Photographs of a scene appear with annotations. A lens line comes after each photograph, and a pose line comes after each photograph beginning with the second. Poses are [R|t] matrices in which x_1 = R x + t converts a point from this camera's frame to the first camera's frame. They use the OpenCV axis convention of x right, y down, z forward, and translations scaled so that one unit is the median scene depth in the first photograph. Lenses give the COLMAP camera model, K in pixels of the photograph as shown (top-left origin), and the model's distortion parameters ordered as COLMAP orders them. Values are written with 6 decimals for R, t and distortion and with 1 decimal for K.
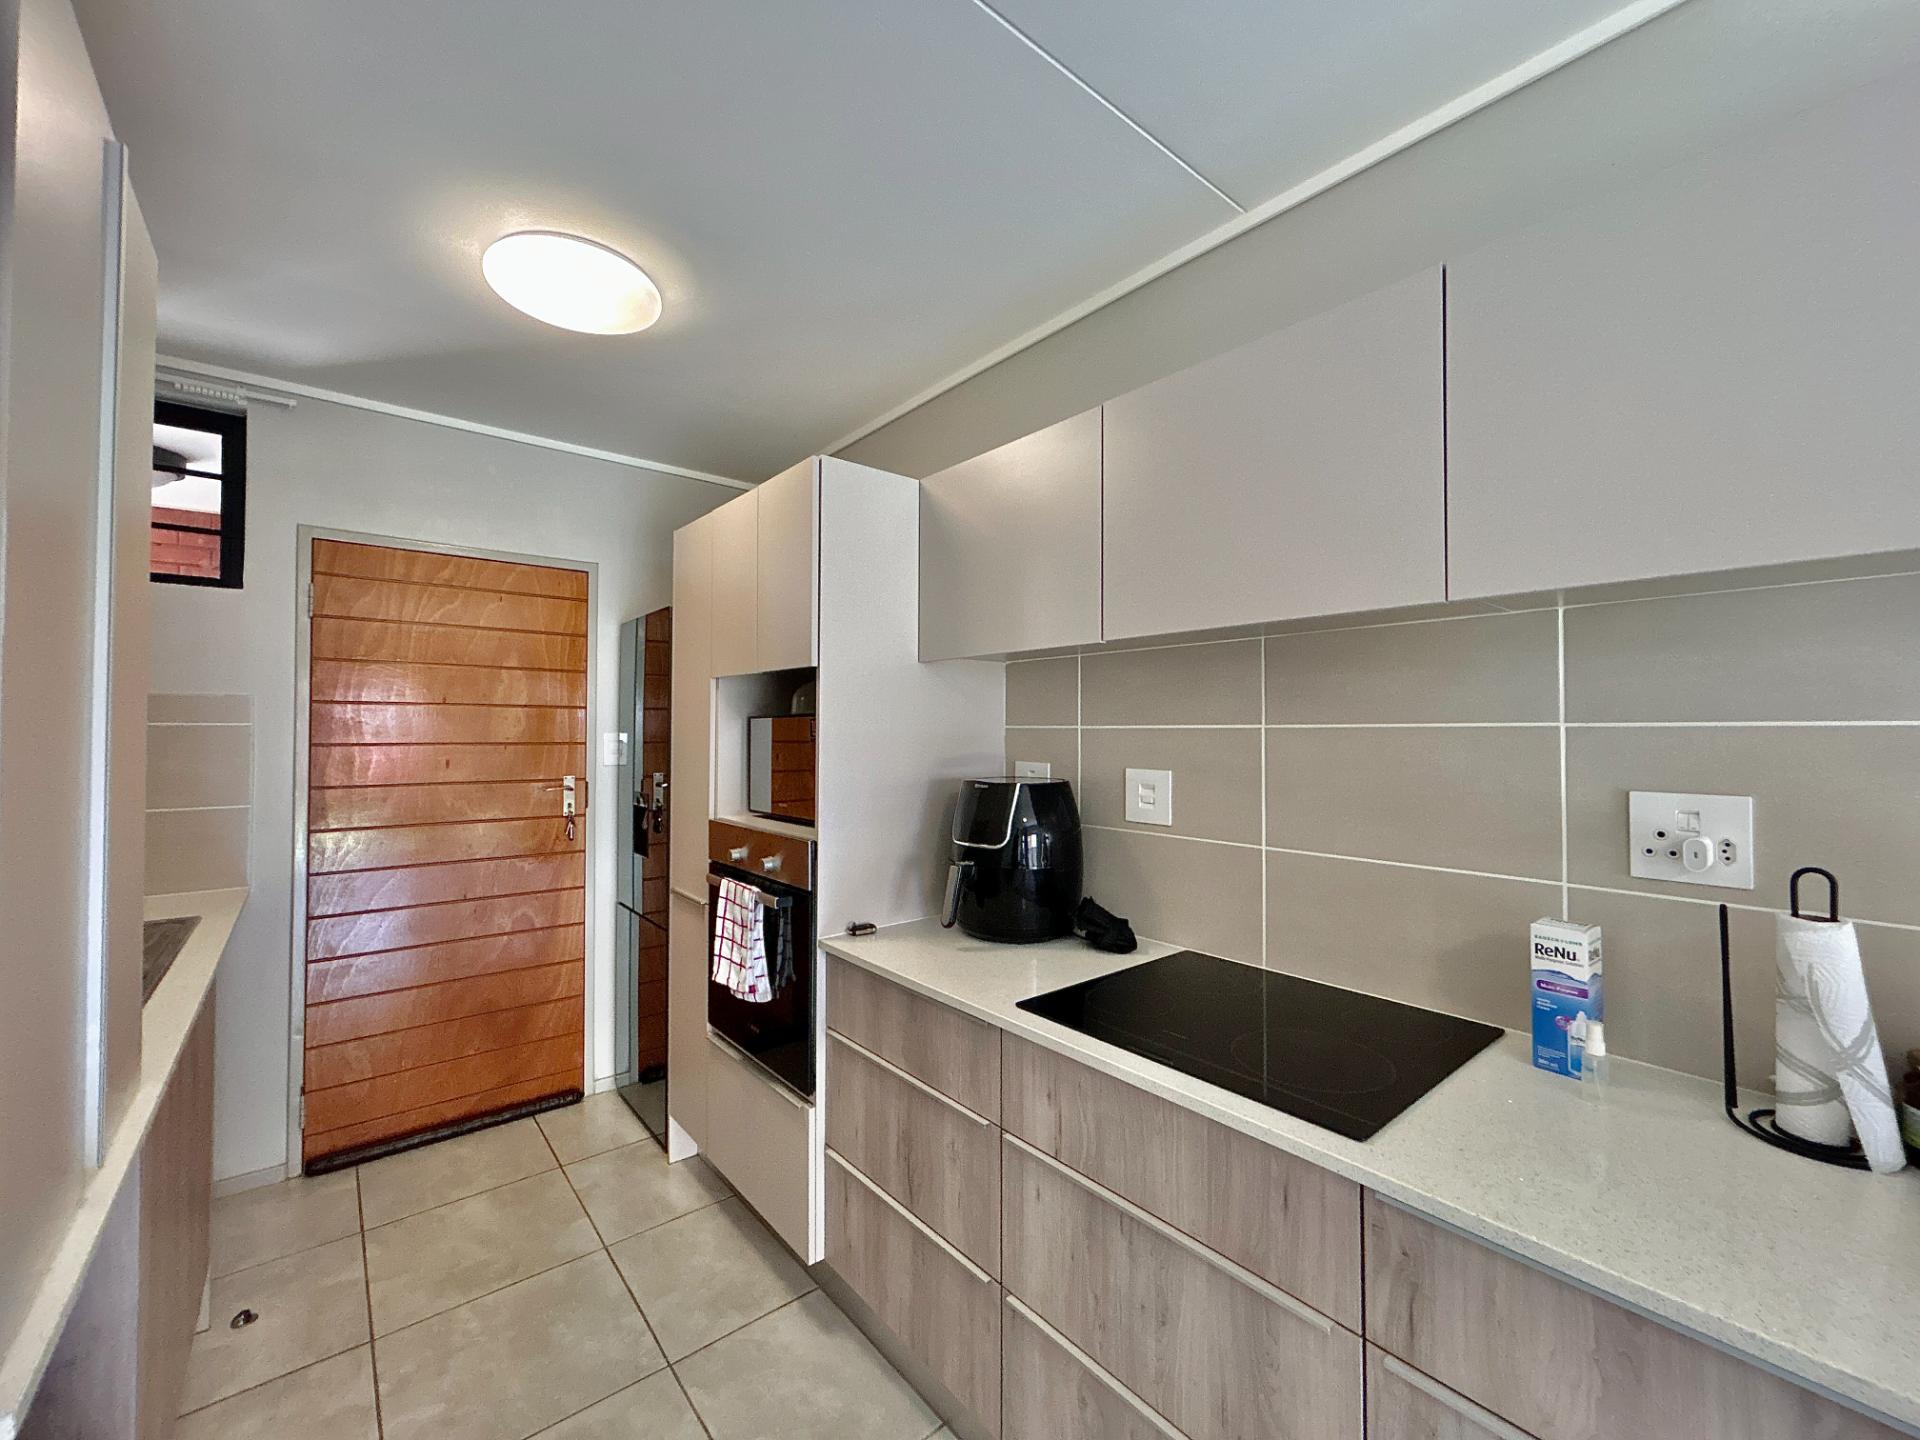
lens RADIAL K [[772.1, 0, 960.0], [0, 772.1, 720.0], [0, 0, 1]] dist [-0.000244, -0.000395]
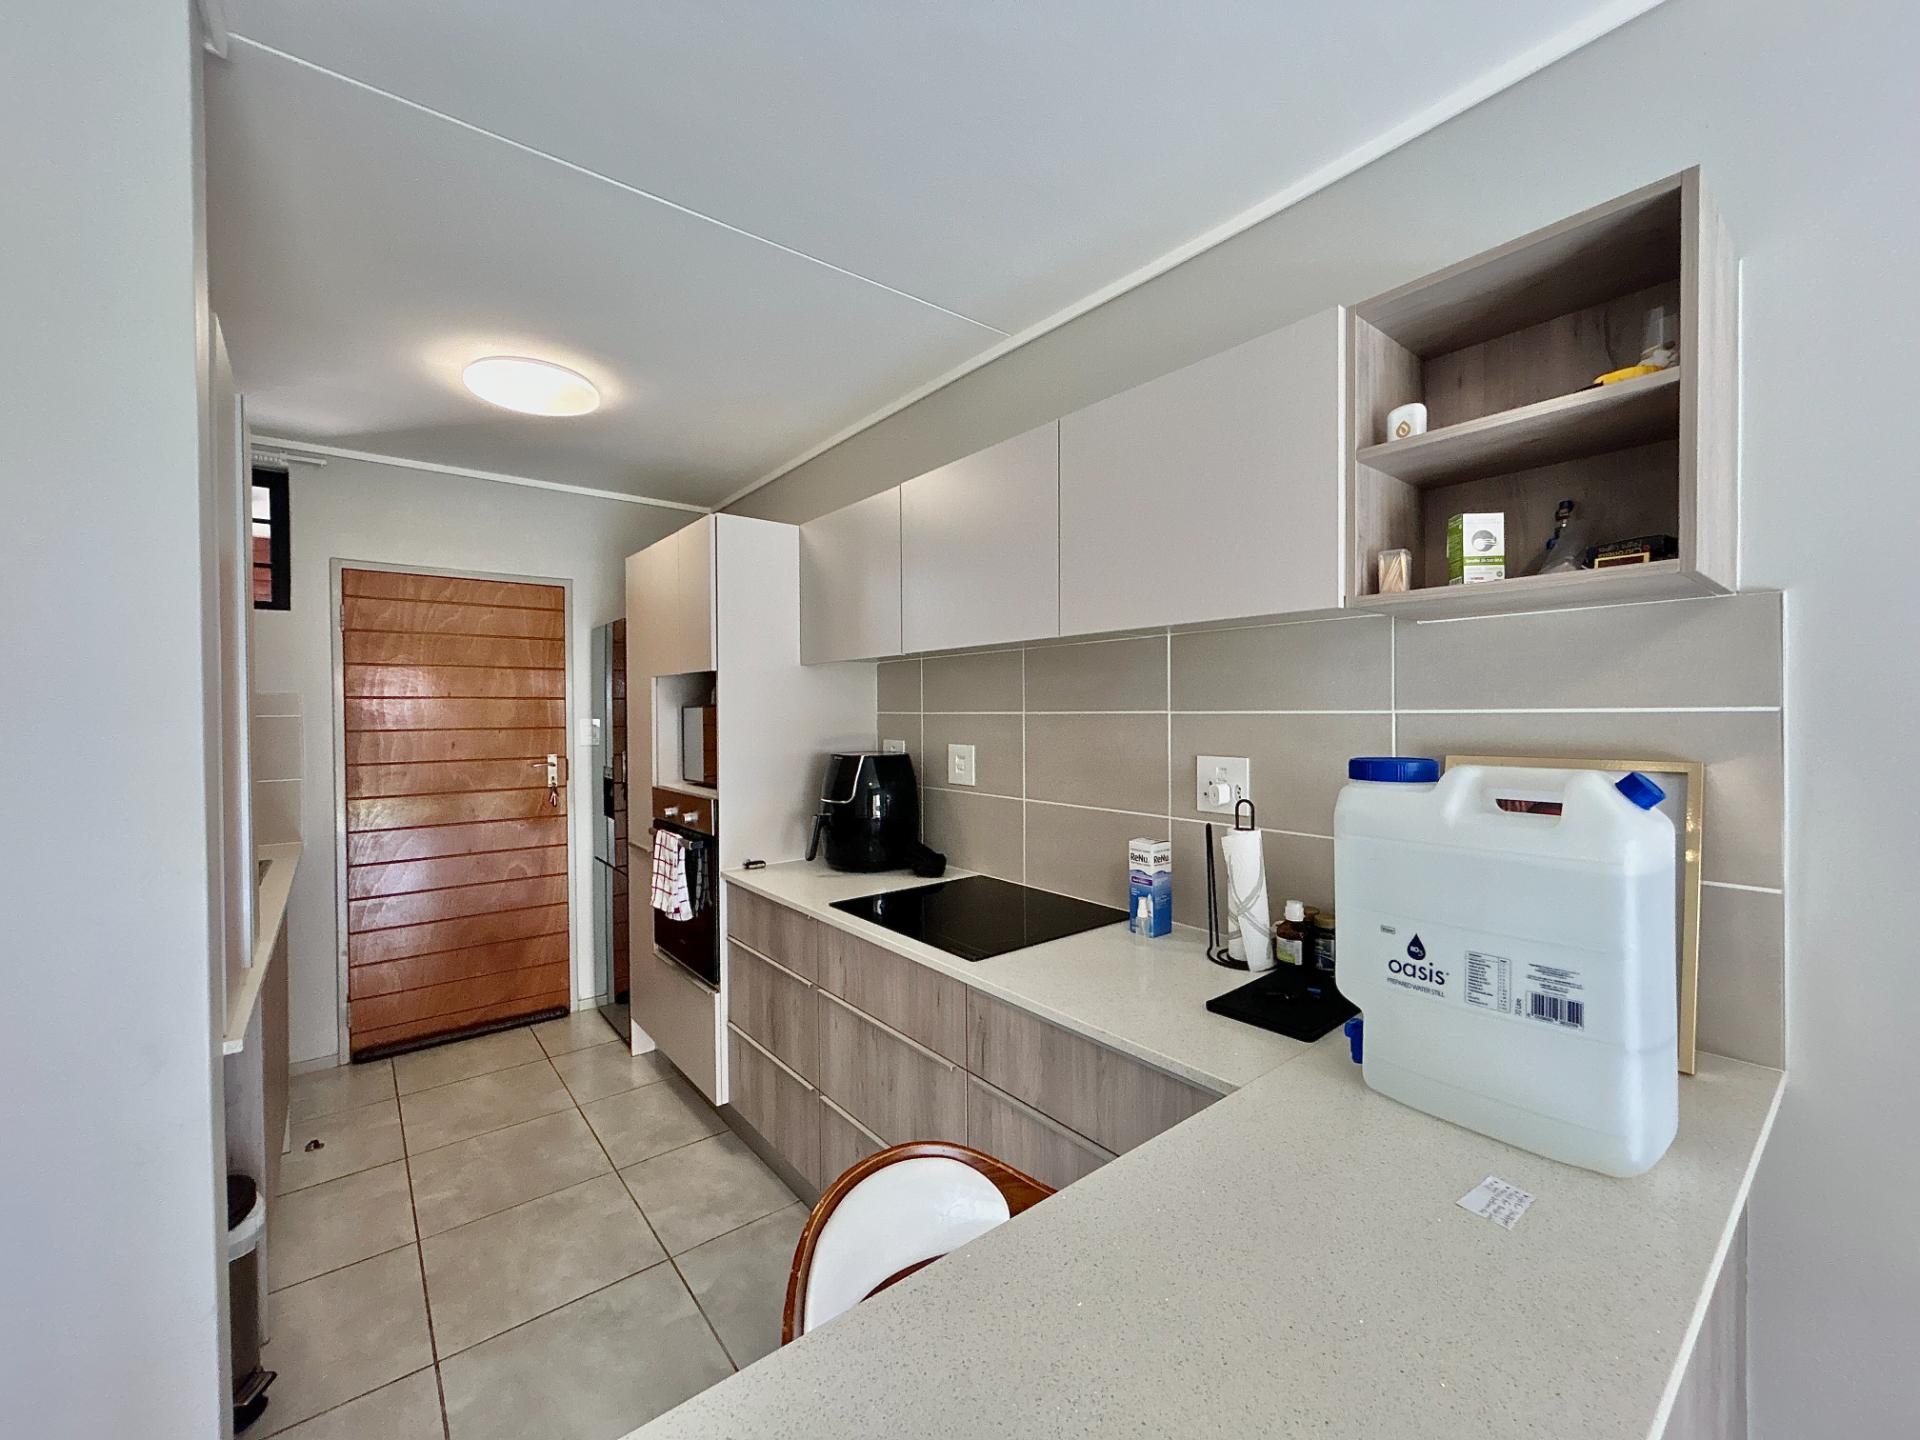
lens RADIAL K [[776.9, 0, 960.0], [0, 776.9, 720.0], [0, 0, 1]] dist [-0.000297, 0.000061]
pose [[0.999752, -0.009179, -0.020289, 0.218089], [0.009750, 0.999553, 0.028244, -0.014082], [0.020021, -0.028435, 0.999395, -0.286557]]
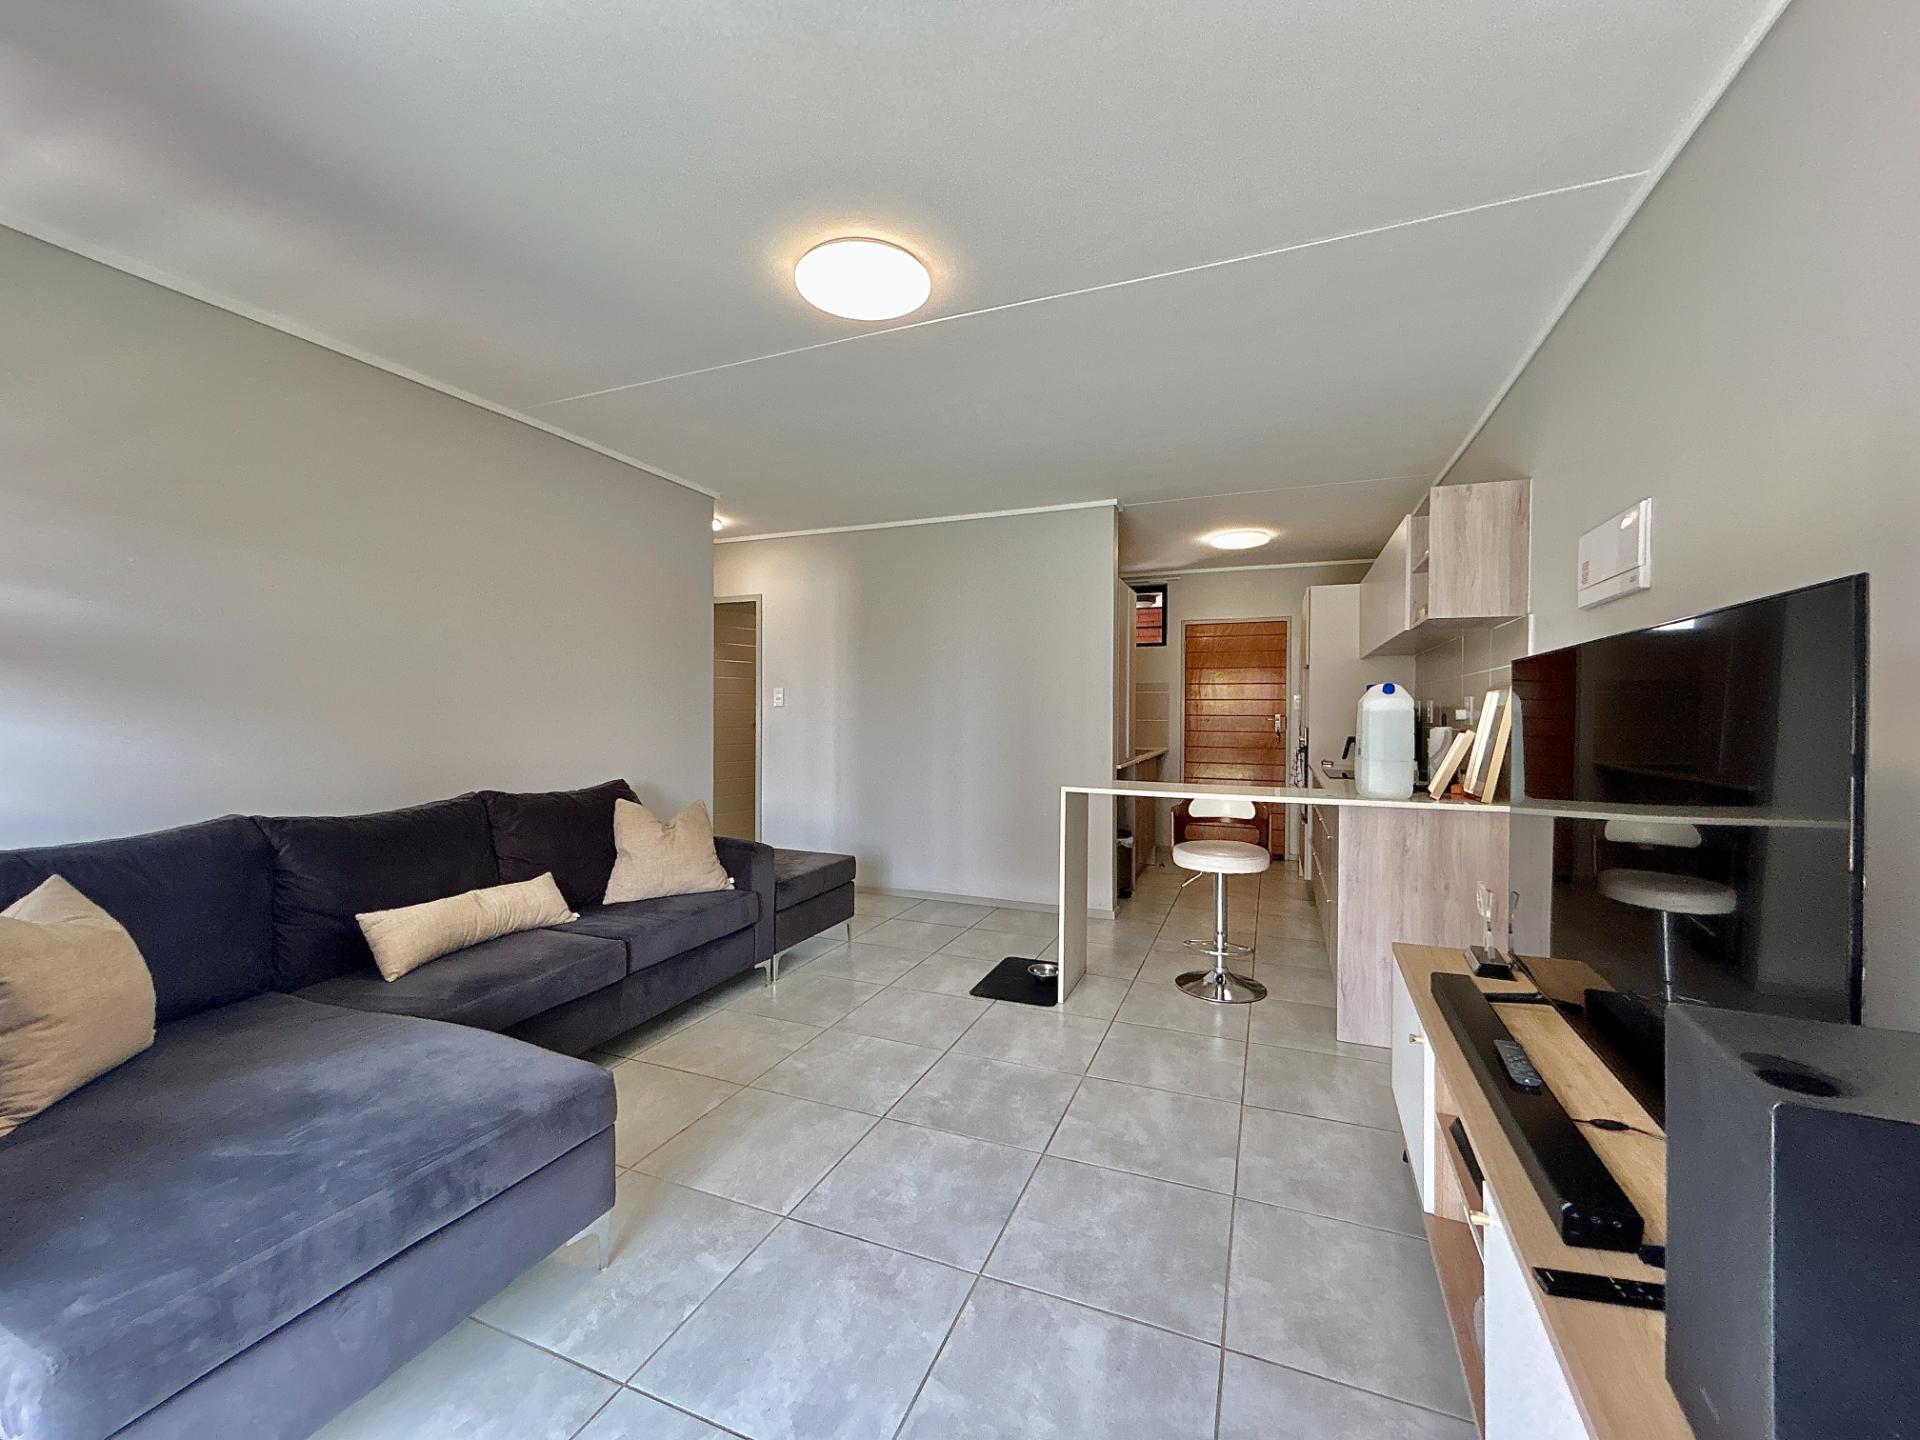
lens RADIAL K [[772.1, 0, 960.0], [0, 772.1, 720.0], [0, 0, 1]] dist [-0.000244, -0.000395]
pose [[0.462490, 0.011773, -0.886546, 1.343814], [0.013512, 0.999702, 0.020324, 0.042225], [0.886521, -0.021379, 0.462194, -1.081036]]
